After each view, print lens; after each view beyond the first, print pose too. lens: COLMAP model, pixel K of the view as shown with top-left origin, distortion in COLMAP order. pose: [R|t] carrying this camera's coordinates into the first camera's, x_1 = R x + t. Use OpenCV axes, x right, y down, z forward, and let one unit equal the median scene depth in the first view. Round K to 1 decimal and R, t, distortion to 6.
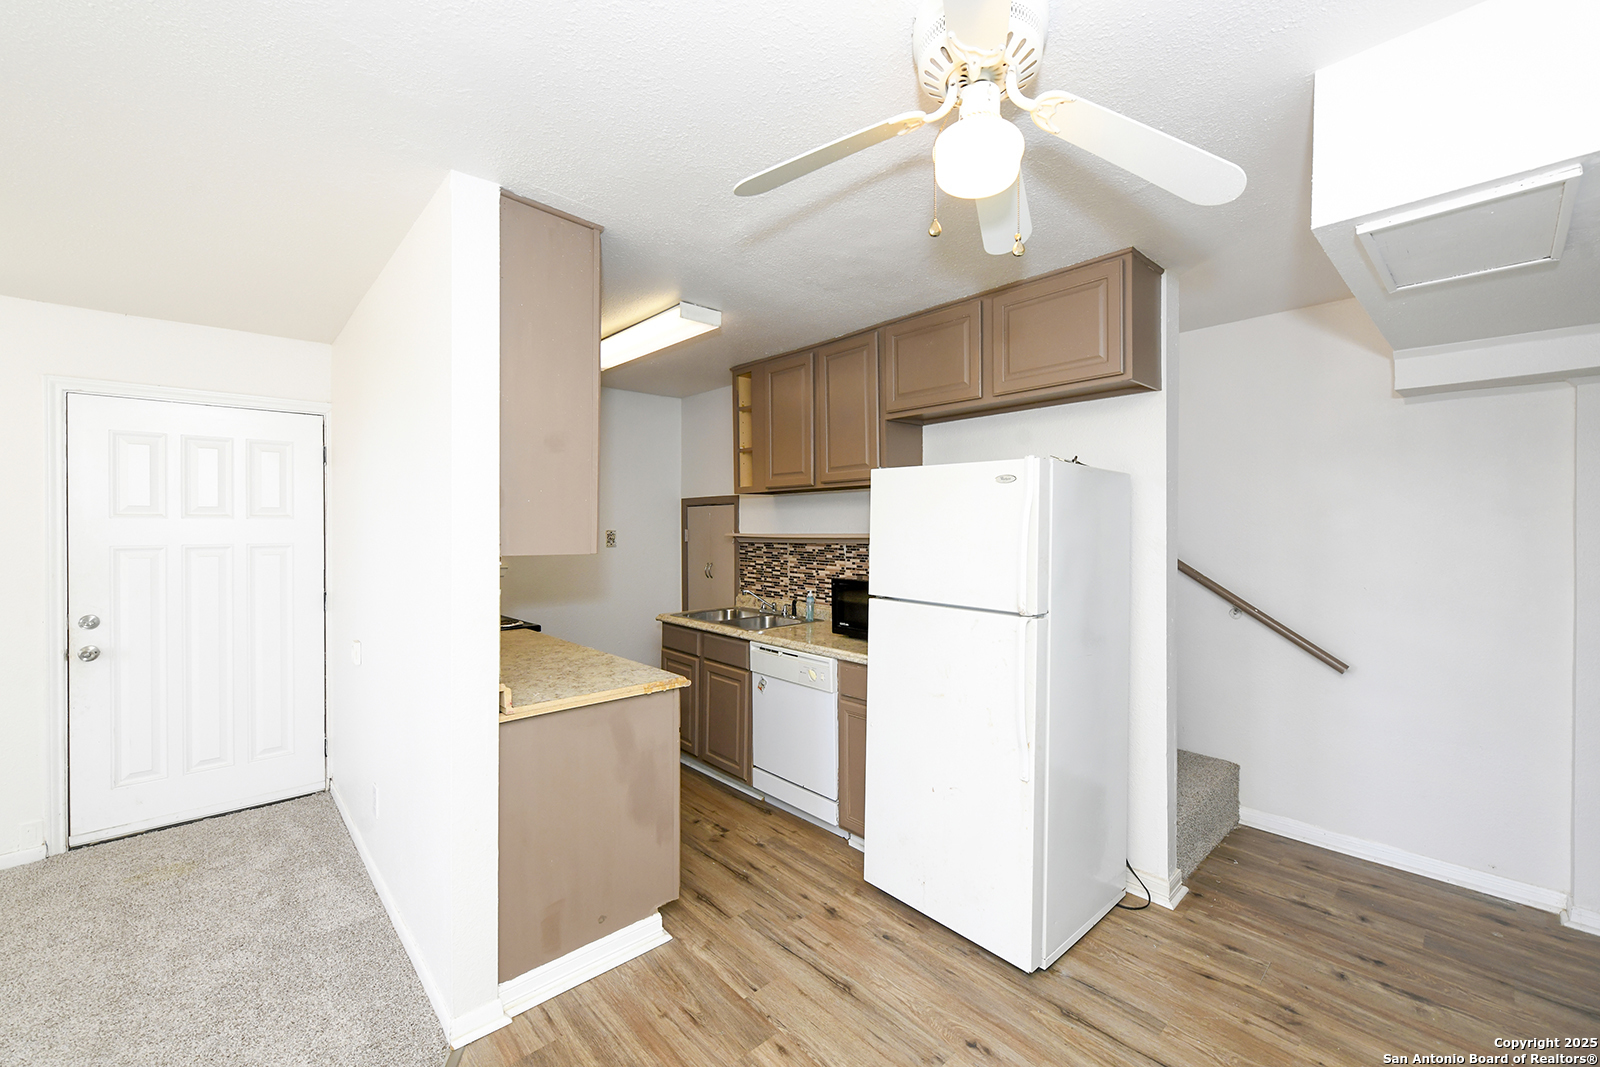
lens RADIAL K [[643.3, 0, 802.9], [0, 643.3, 526.5], [0, 0, 1]] dist [-0.000628, -0.000108]
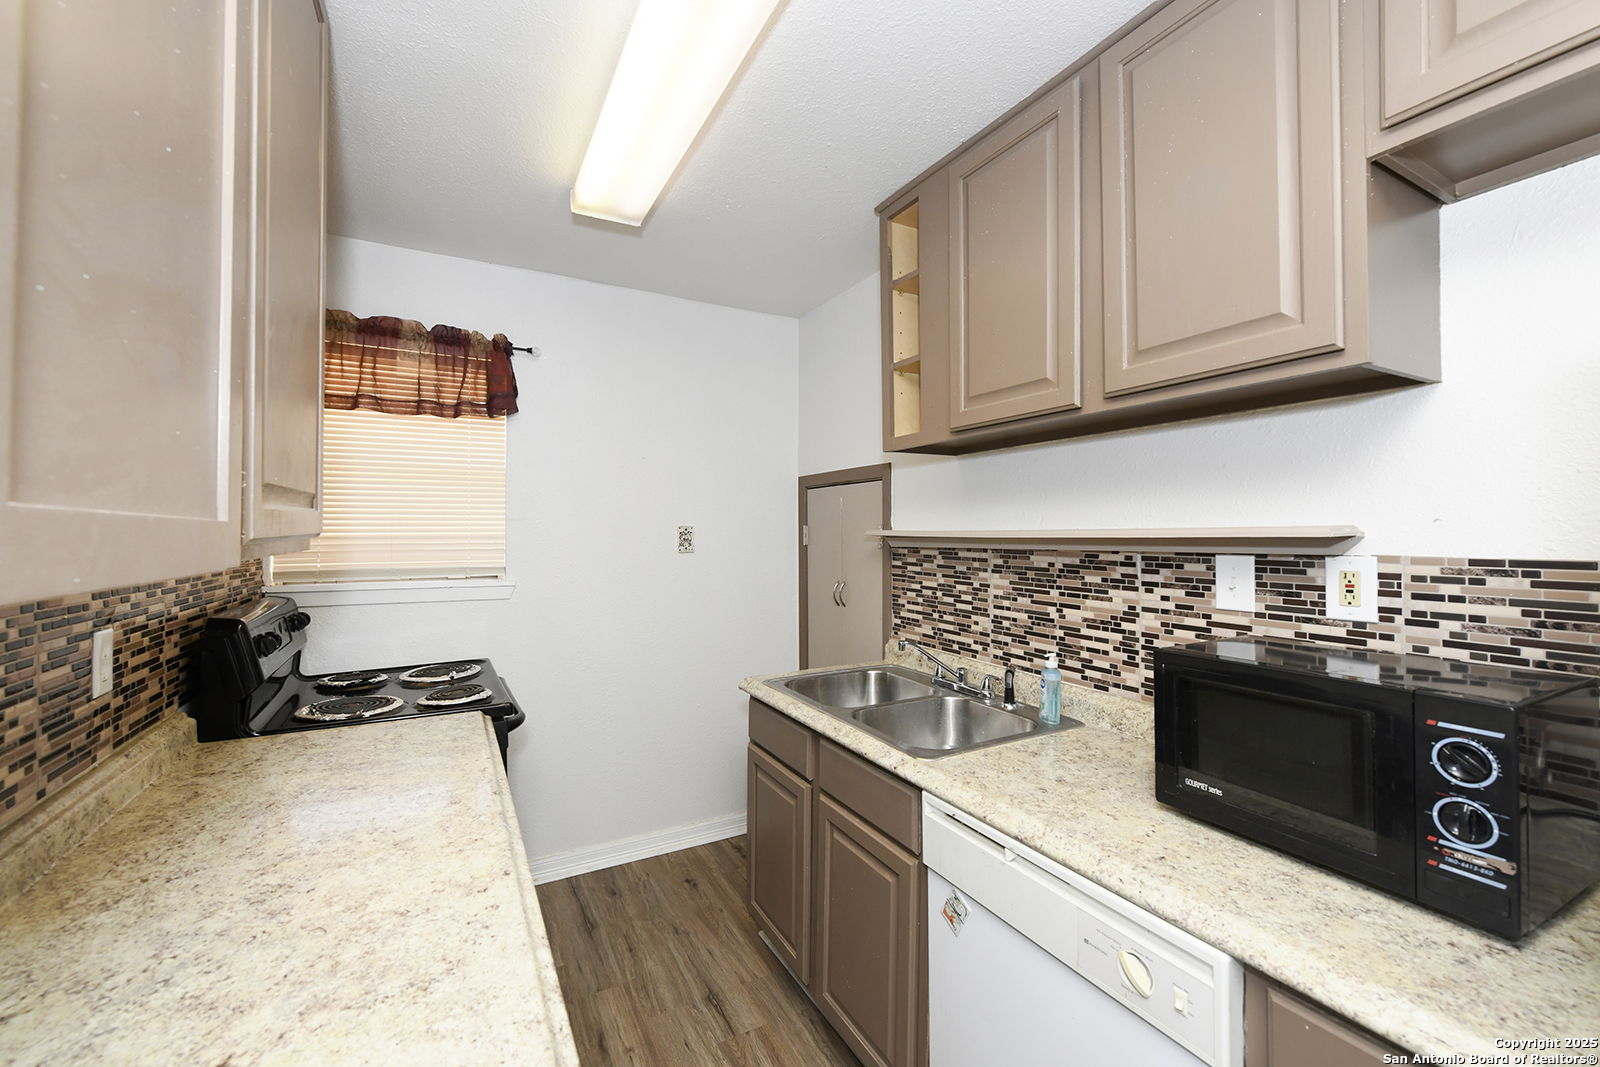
lens RADIAL K [[643.3, 0, 802.9], [0, 643.3, 526.5], [0, 0, 1]] dist [-0.000628, -0.000108]
pose [[0.974408, 0.001160, -0.224785, -0.053383], [-0.002898, 0.999968, -0.007402, 0.012487], [0.224770, 0.007864, 0.974380, 0.484844]]
